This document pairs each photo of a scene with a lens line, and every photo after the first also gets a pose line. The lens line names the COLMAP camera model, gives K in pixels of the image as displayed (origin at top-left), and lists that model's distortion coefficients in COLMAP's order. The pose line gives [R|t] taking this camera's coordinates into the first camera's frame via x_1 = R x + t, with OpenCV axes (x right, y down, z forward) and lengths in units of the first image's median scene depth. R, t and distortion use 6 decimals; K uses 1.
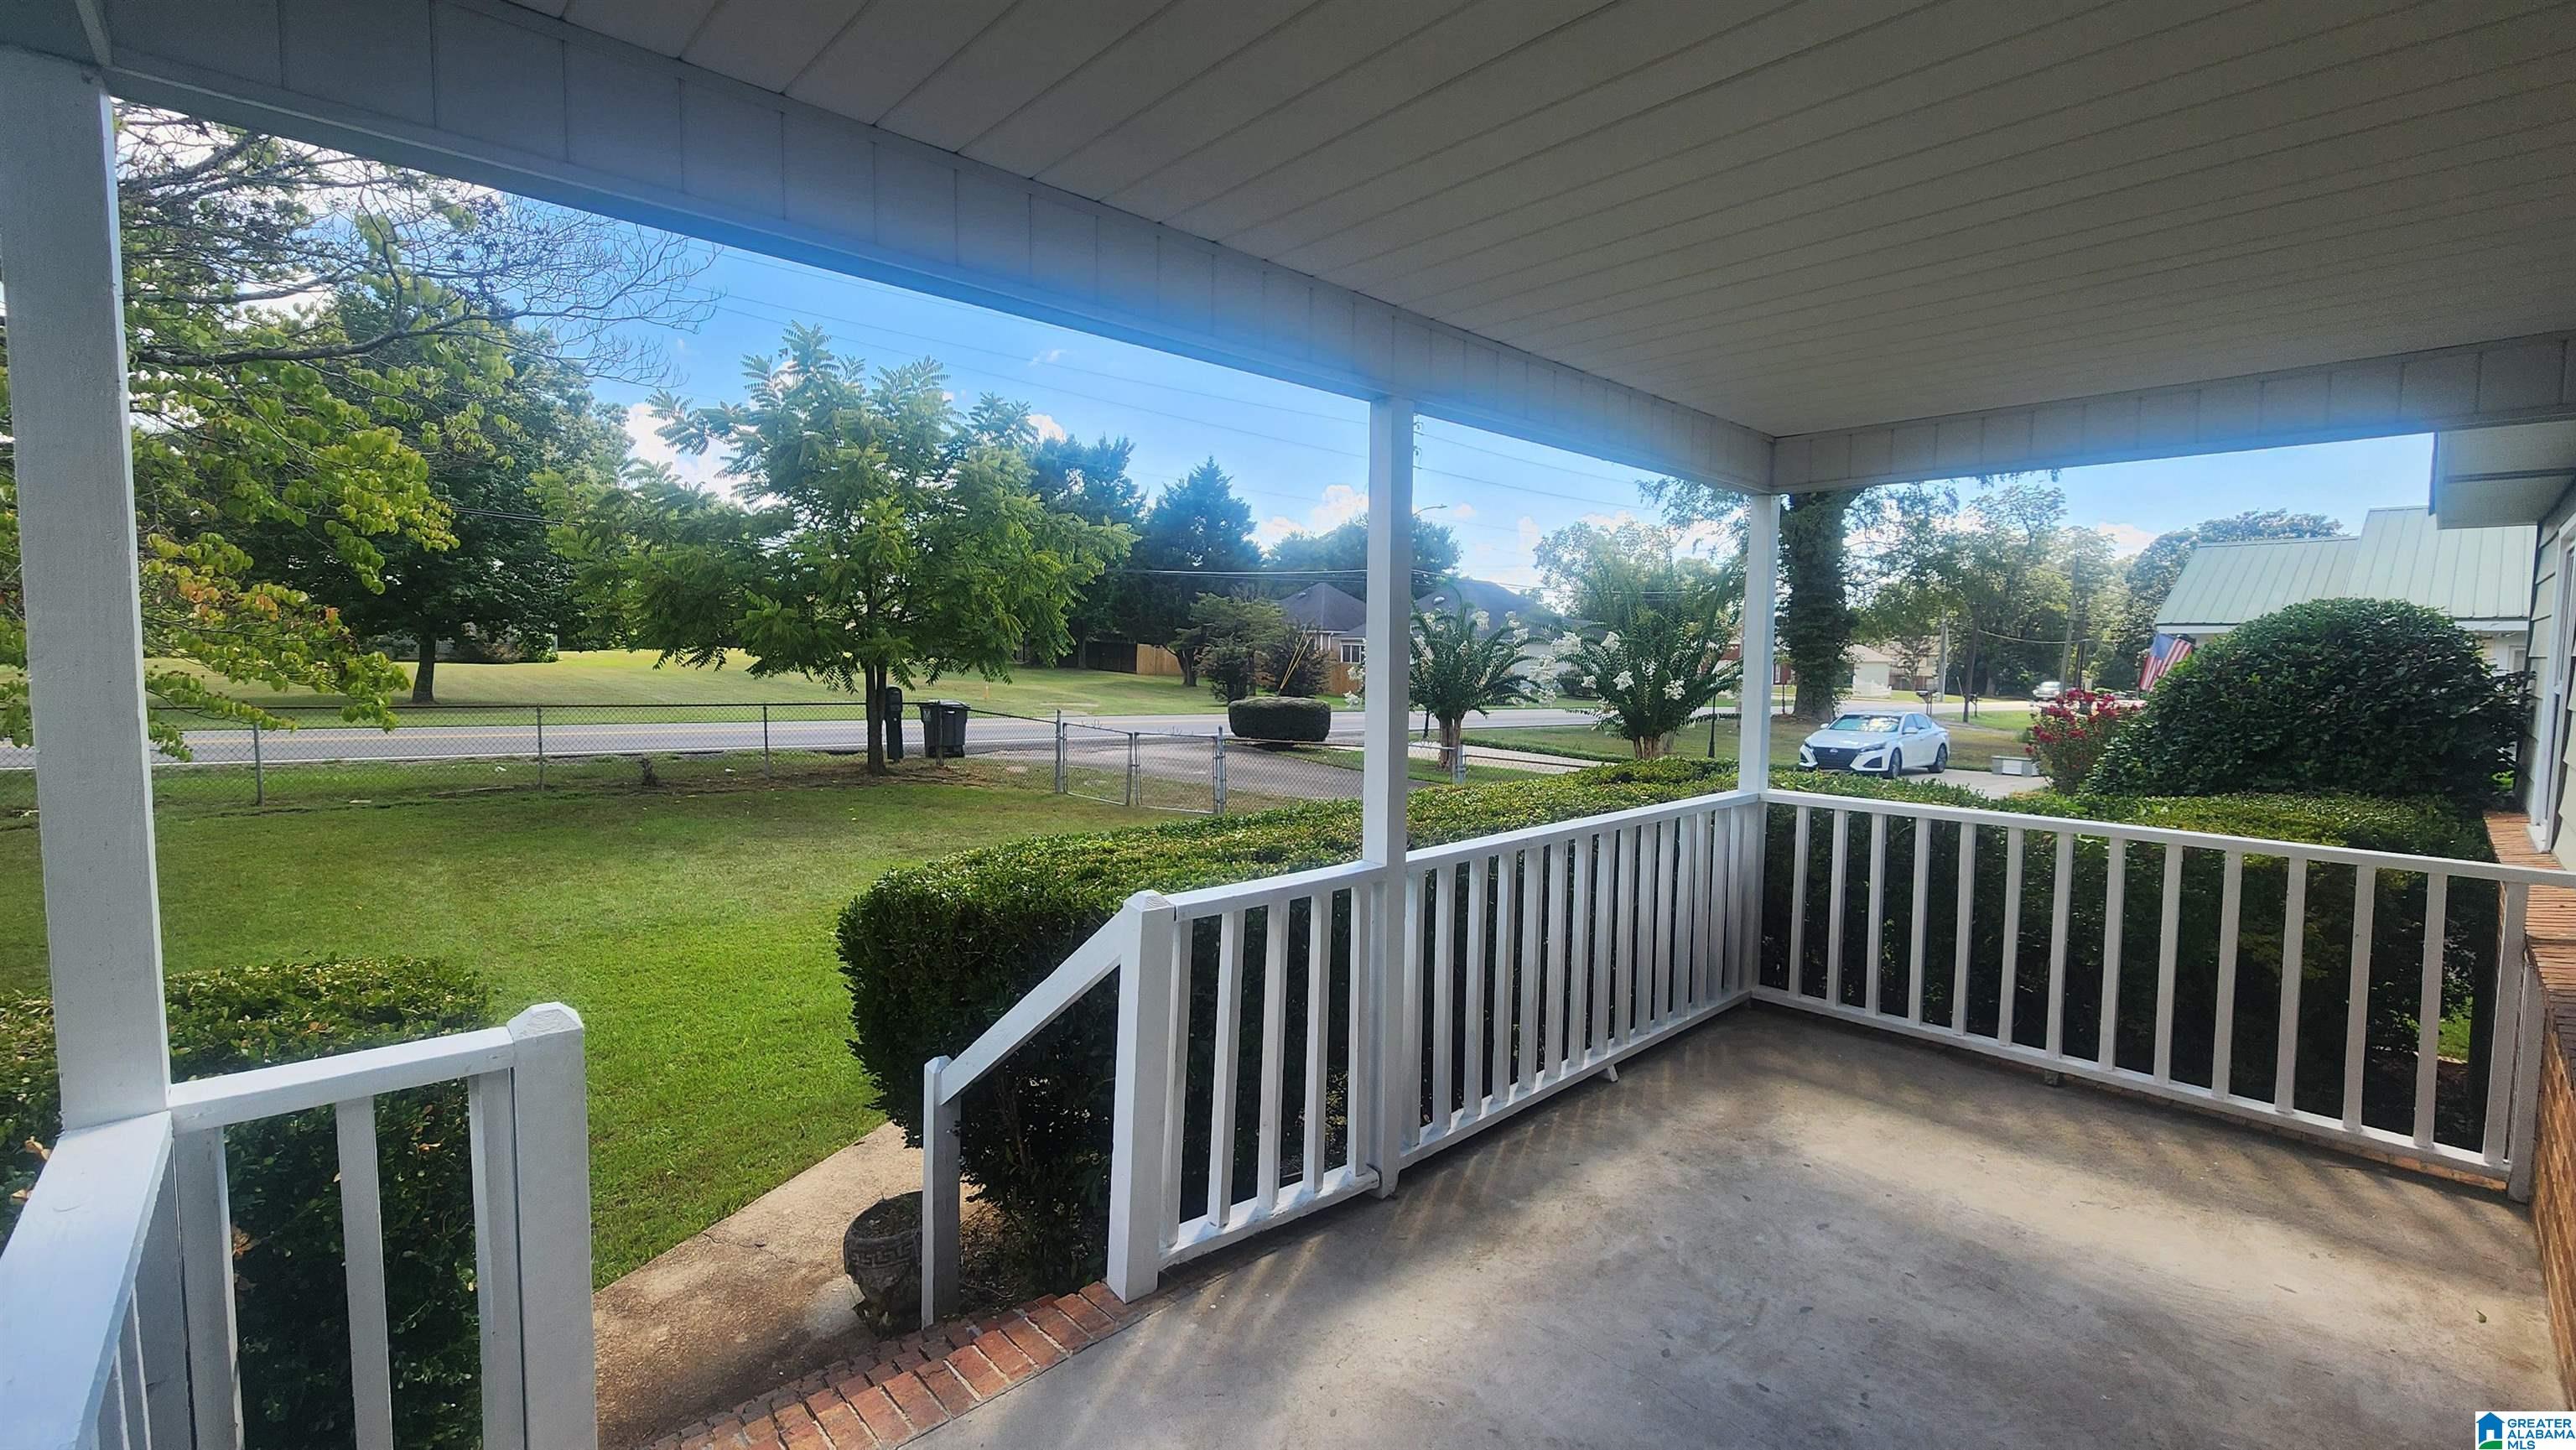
lens RADIAL K [[1055.7, 0, 1298.7], [0, 1055.7, 717.3], [0, 0, 1]] dist [-0.000141, -0.000055]
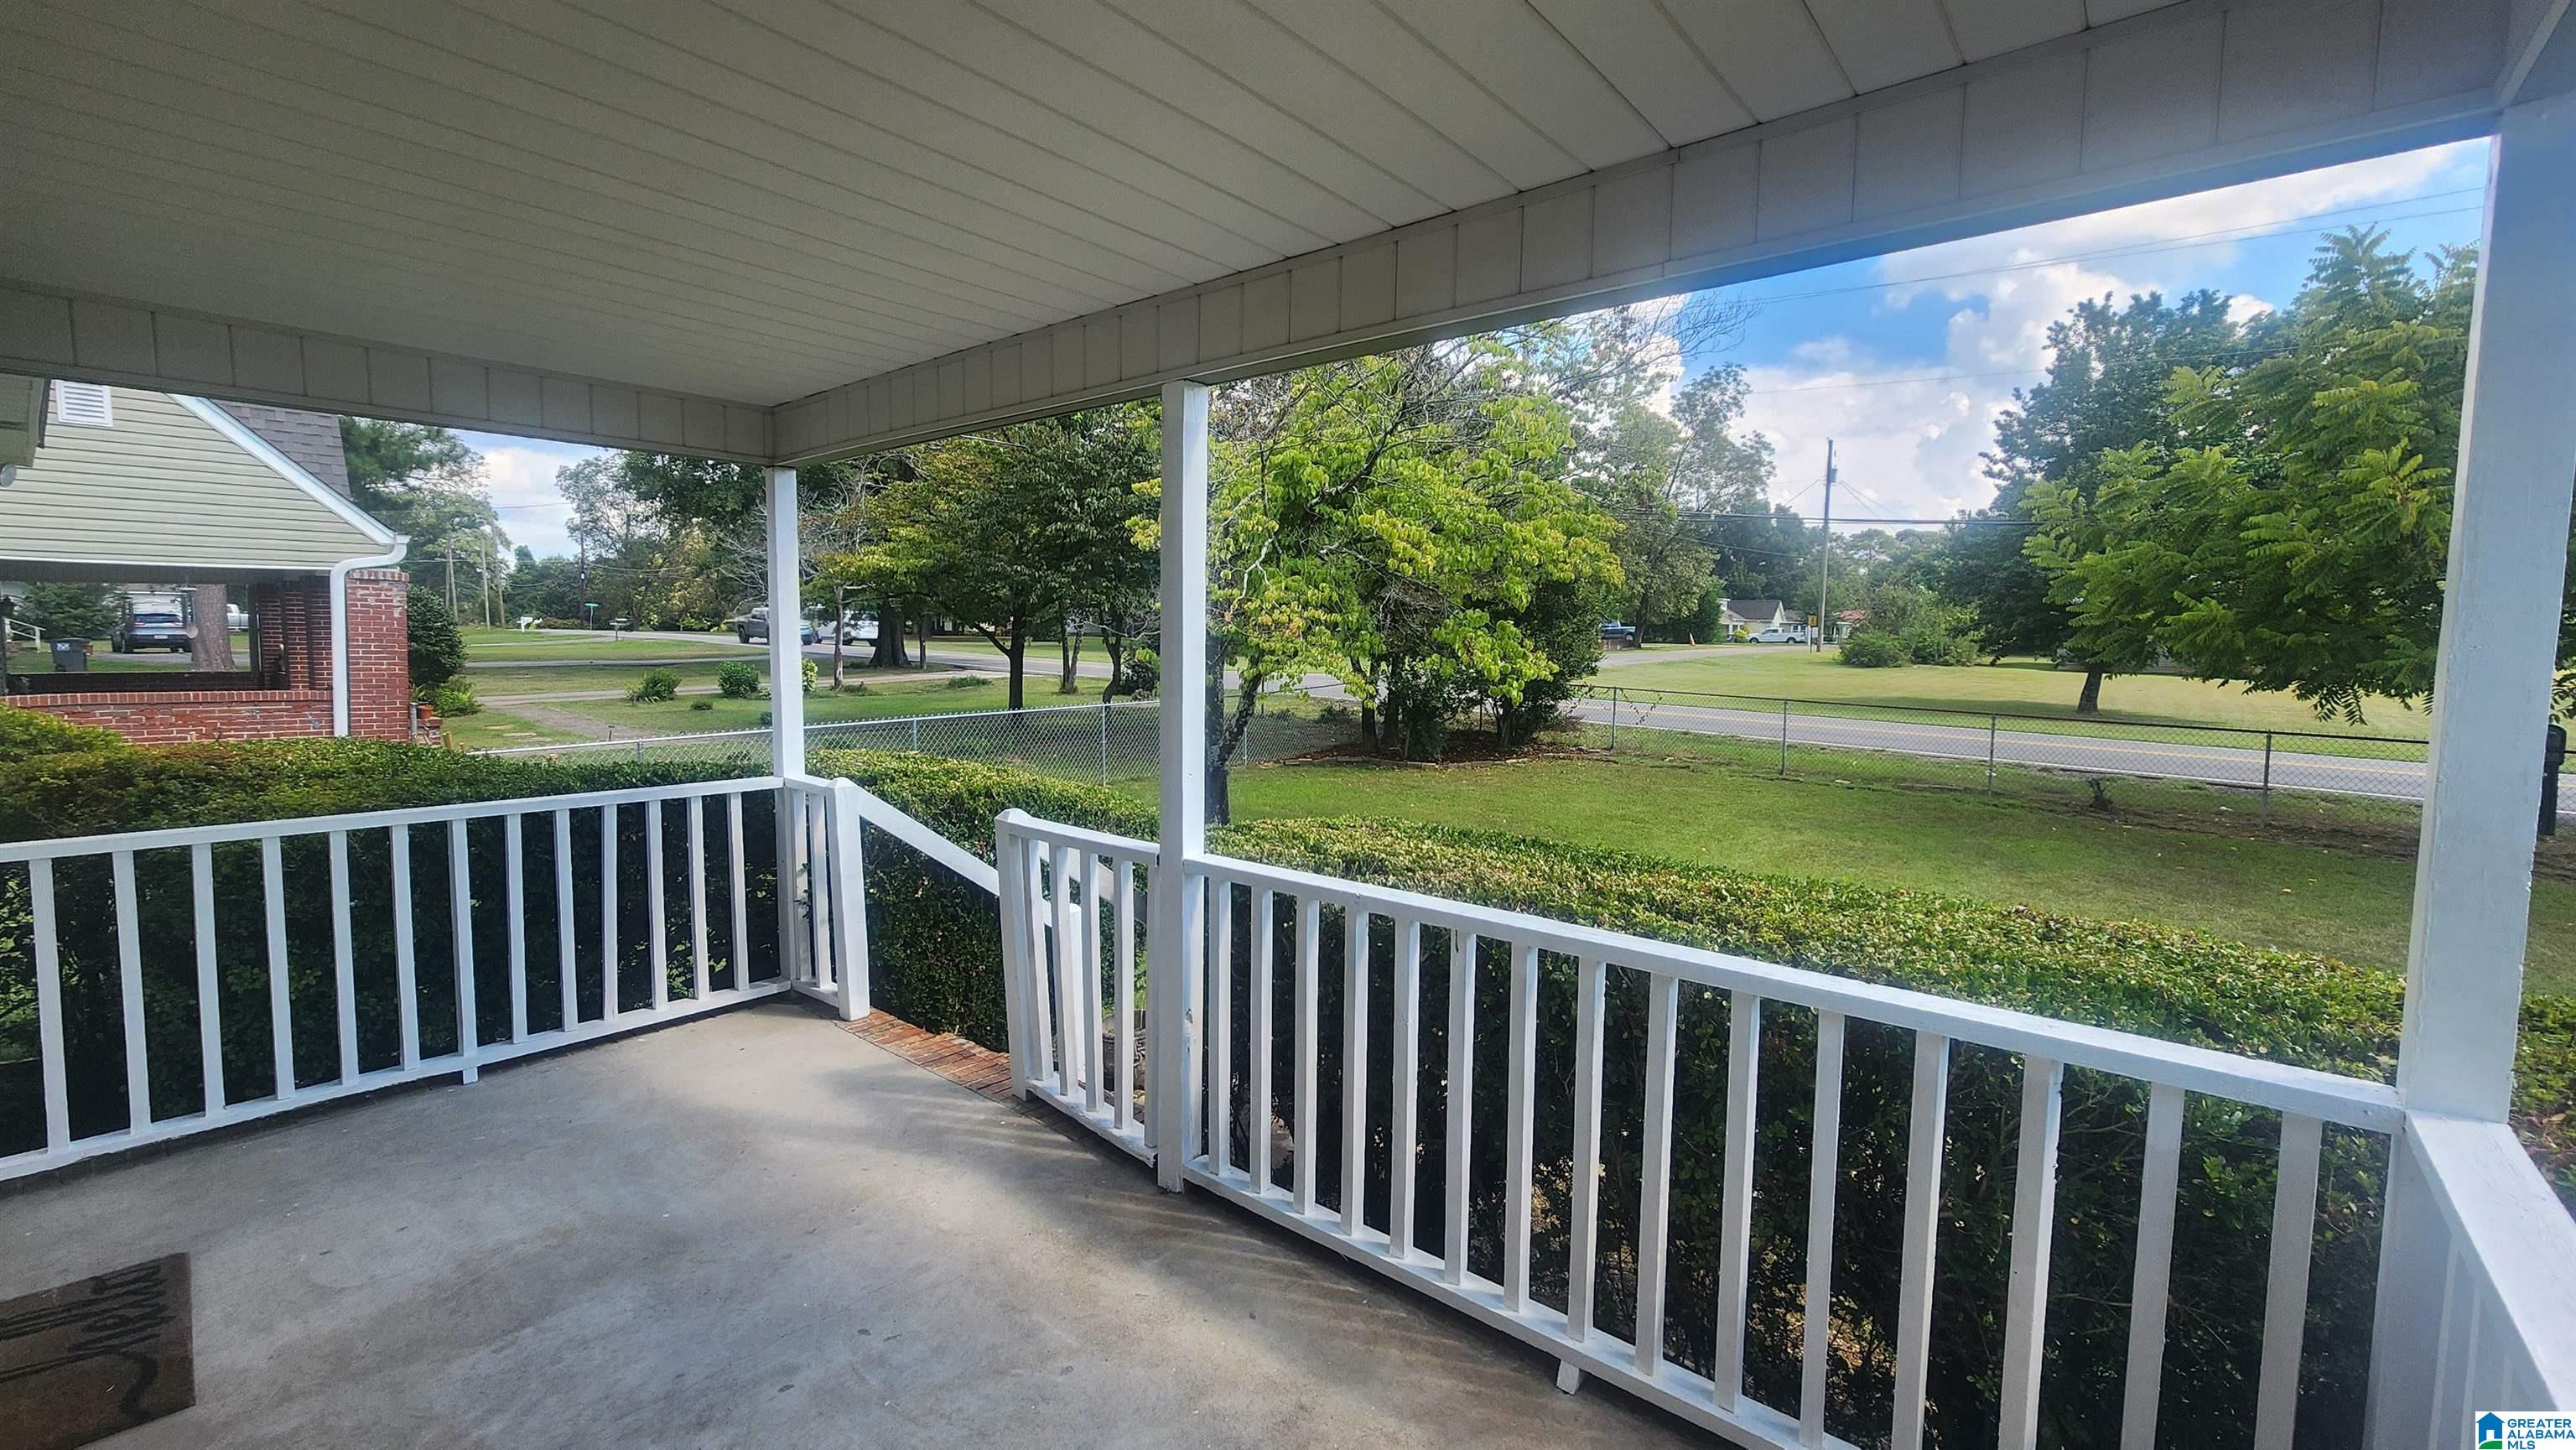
lens RADIAL K [[1055.7, 0, 1298.7], [0, 1055.7, 717.3], [0, 0, 1]] dist [-0.000141, -0.000055]
pose [[0.122980, 0.062718, -0.990425, 1.048436], [-0.077374, 0.995569, 0.053436, -0.049938], [0.989388, 0.070062, 0.127288, 0.960028]]
